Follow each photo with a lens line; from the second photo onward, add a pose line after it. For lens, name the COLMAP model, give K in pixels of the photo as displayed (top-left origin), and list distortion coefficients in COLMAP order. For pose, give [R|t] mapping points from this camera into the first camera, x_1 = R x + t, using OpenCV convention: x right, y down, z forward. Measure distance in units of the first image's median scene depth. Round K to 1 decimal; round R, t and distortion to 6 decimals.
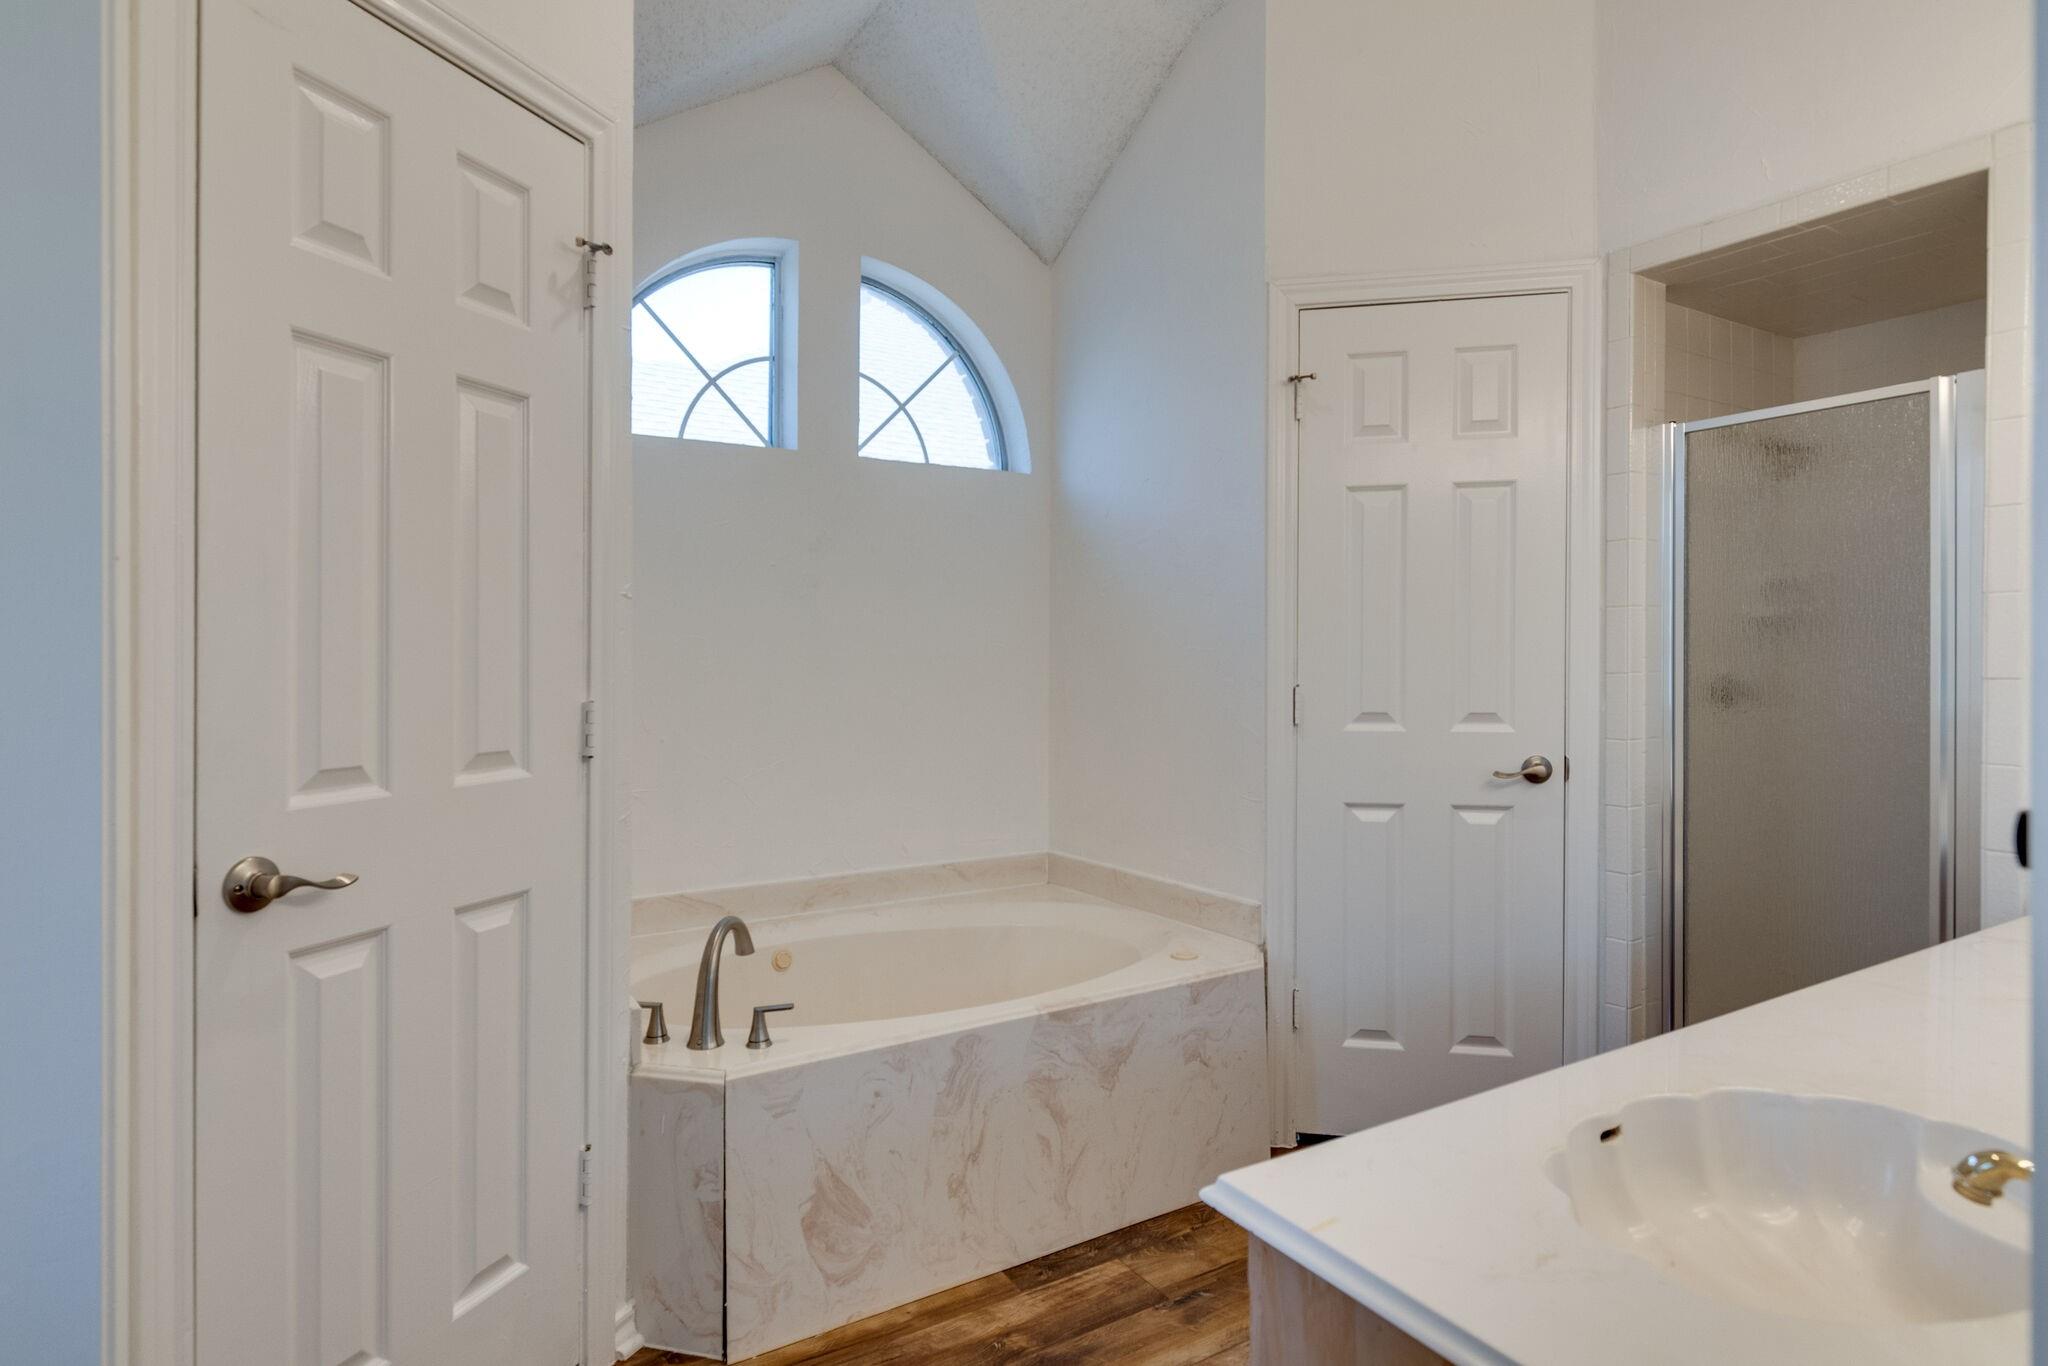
lens RADIAL K [[1083.1, 0, 1024.8], [0, 1083.1, 677.8], [0, 0, 1]] dist [-0.000901, -0.000060]
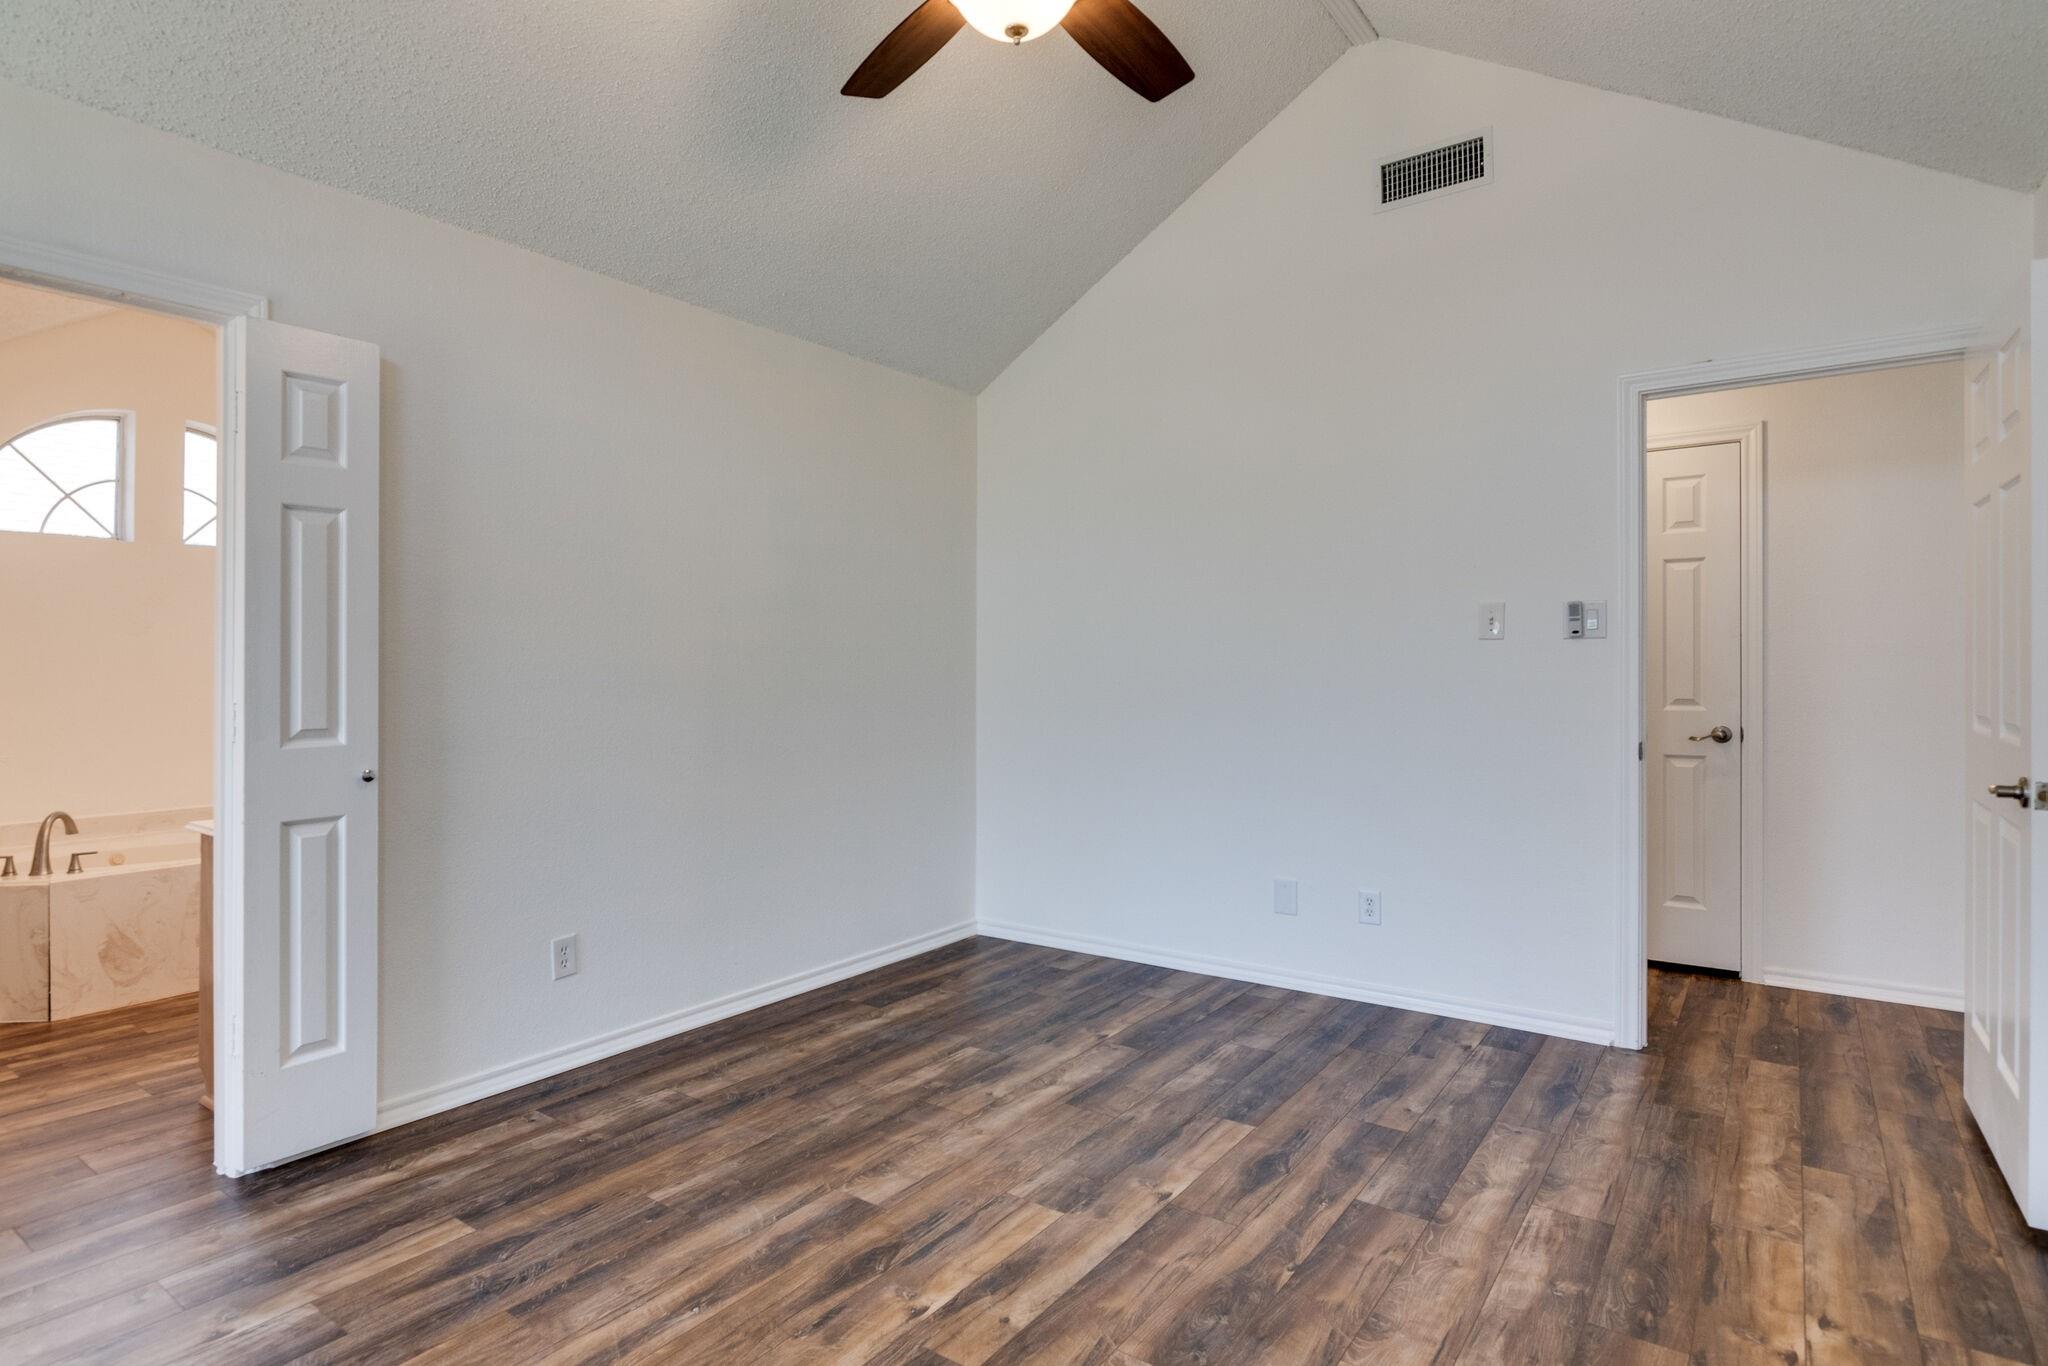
lens RADIAL K [[1083.1, 0, 1011.2], [0, 1083.1, 677.9], [0, 0, 1]] dist [-0.000901, -0.000060]
pose [[0.927479, -0.002314, 0.373869, 0.351421], [0.004958, 0.999969, -0.006111, 0.003326], [-0.373843, 0.007522, 0.927461, -0.860141]]
